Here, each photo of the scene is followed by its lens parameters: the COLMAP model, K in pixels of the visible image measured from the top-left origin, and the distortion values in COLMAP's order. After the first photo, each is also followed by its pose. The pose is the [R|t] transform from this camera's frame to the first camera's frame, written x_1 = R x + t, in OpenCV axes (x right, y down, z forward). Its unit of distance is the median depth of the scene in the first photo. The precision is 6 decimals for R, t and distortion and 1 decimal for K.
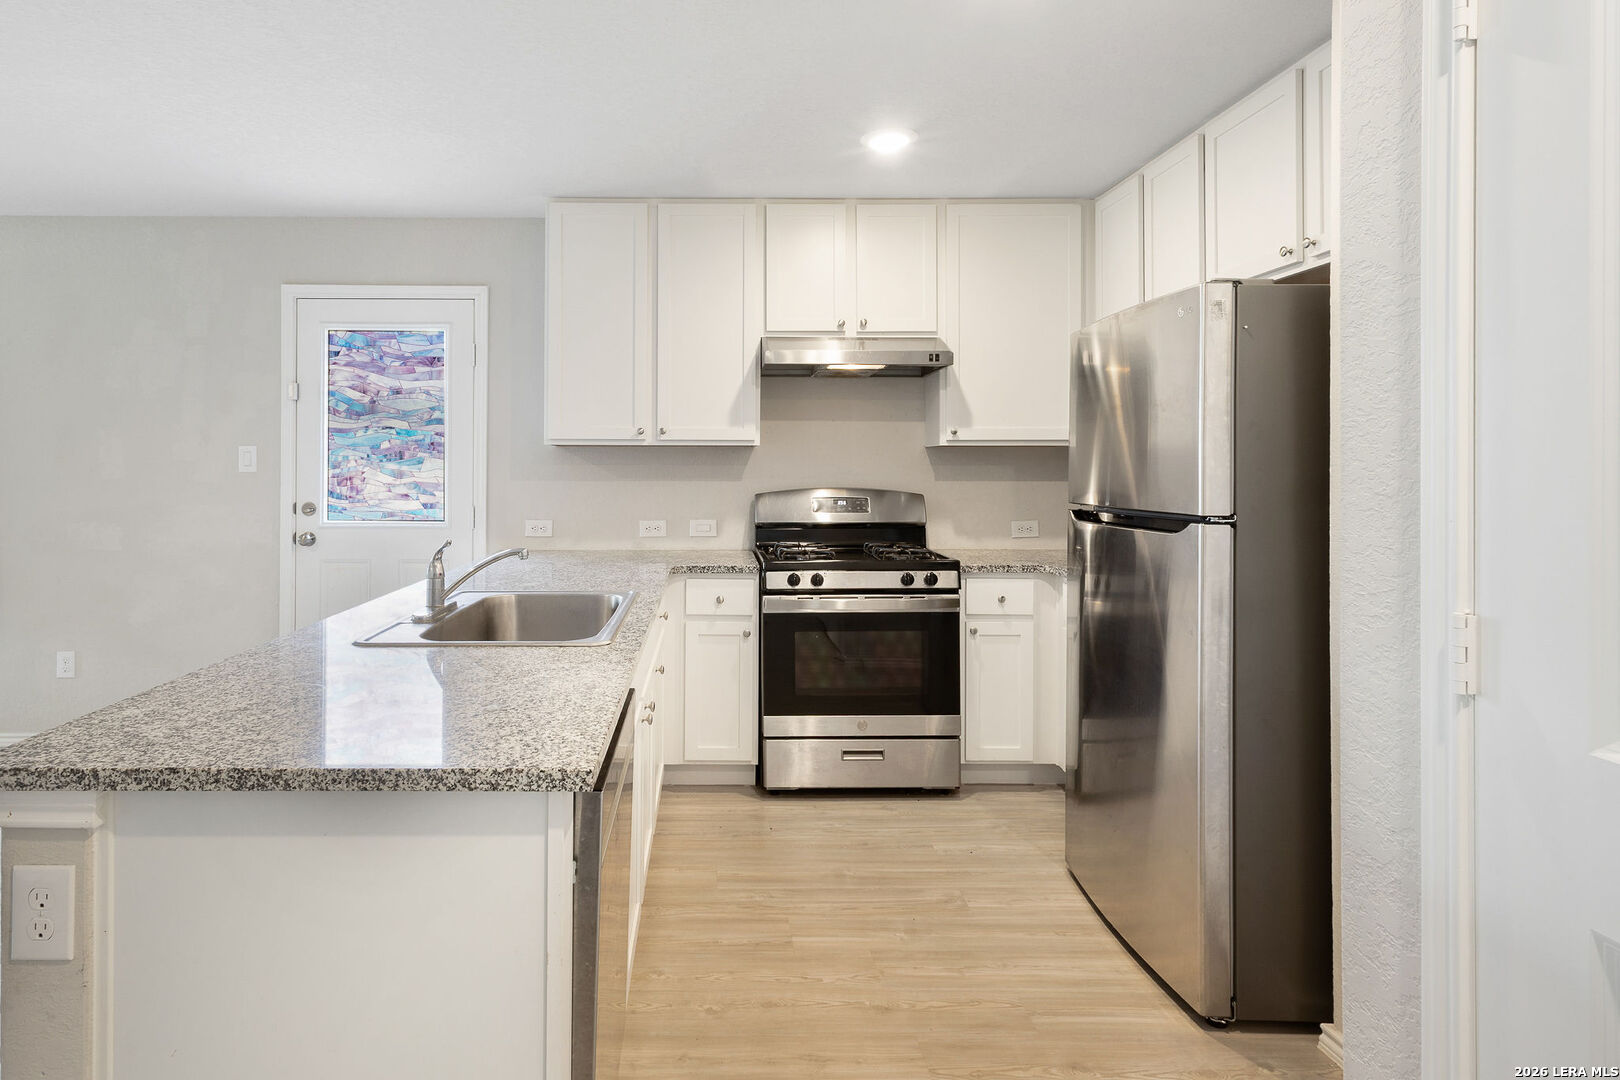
lens RADIAL K [[882.3, 0, 710.7], [0, 882.3, 464.0], [0, 0, 1]] dist [0.001771, 0.000335]
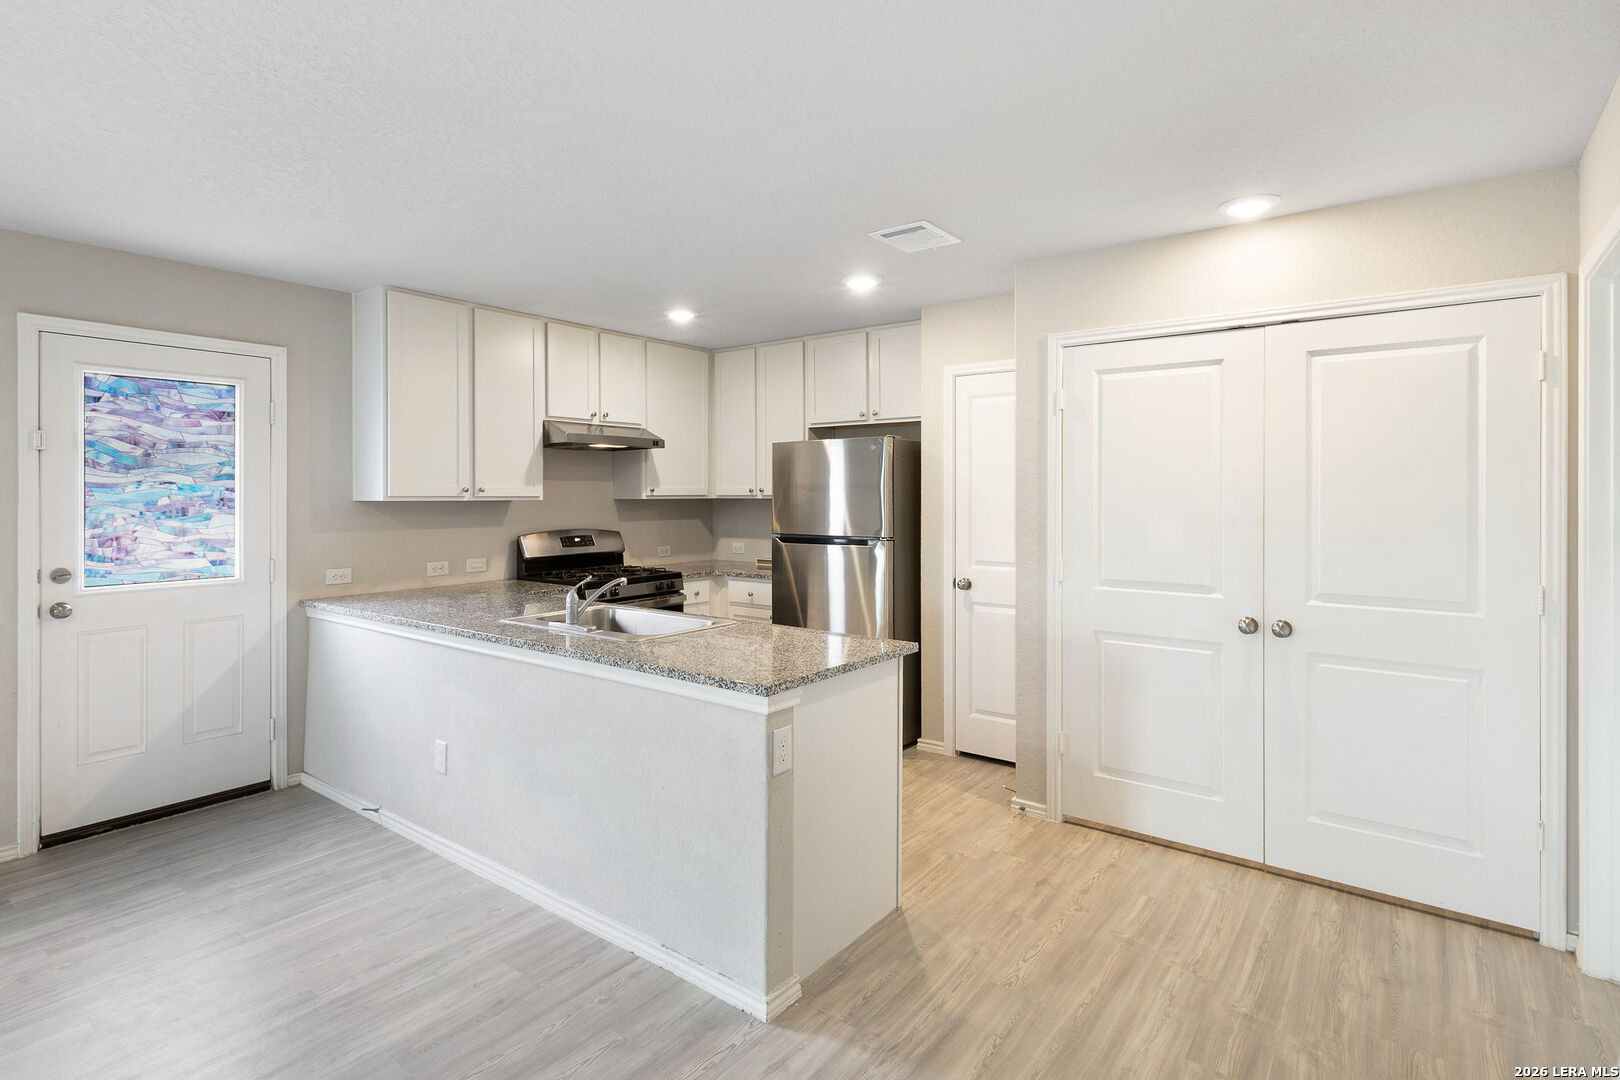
lens RADIAL K [[809.6, 0, 802.2], [0, 809.6, 494.8], [0, 0, 1]] dist [-0.001773, -0.000438]
pose [[0.610498, -0.003865, 0.792008, -0.635746], [-0.000147, 0.999988, 0.004993, -0.032769], [-0.792018, -0.003165, 0.610490, -0.064352]]
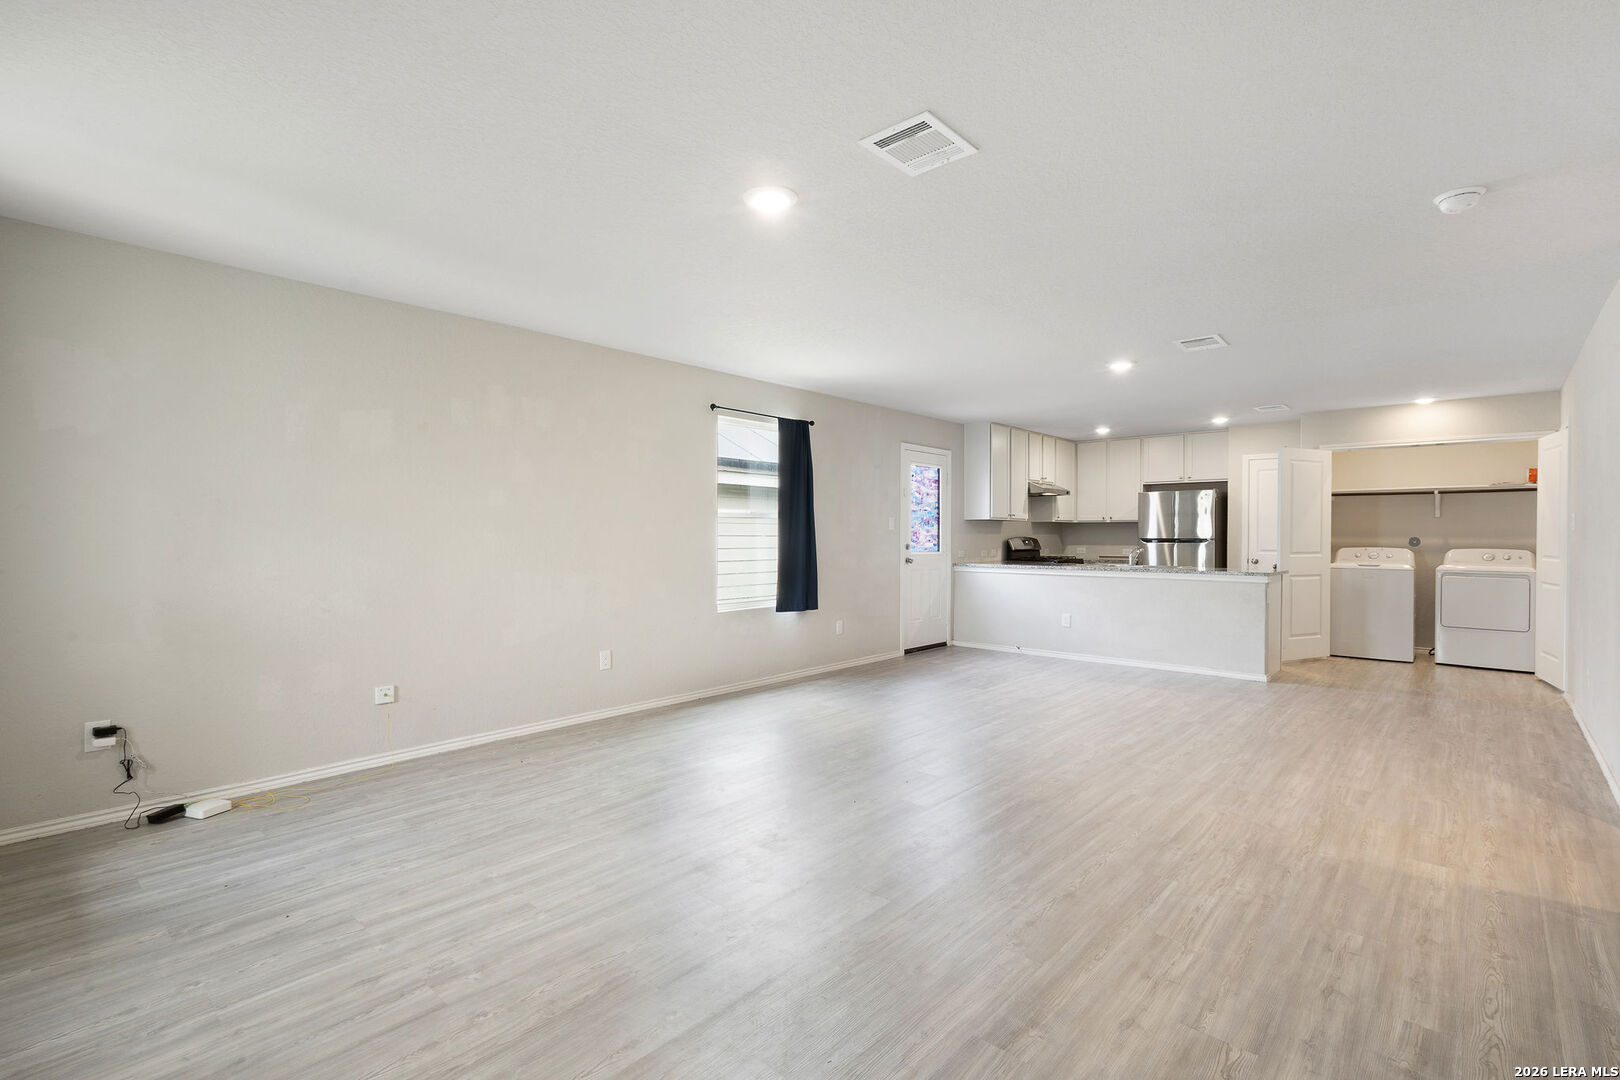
lens RADIAL K [[743.2, 0, 810.0], [0, 743.2, 540.0], [0, 0, 1]] dist [0.002150, 0.000113]
pose [[0.675159, -0.005319, 0.737653, -1.958379], [-0.006416, 0.999894, 0.013082, 0.011433], [-0.737645, -0.013566, 0.675053, -0.059595]]
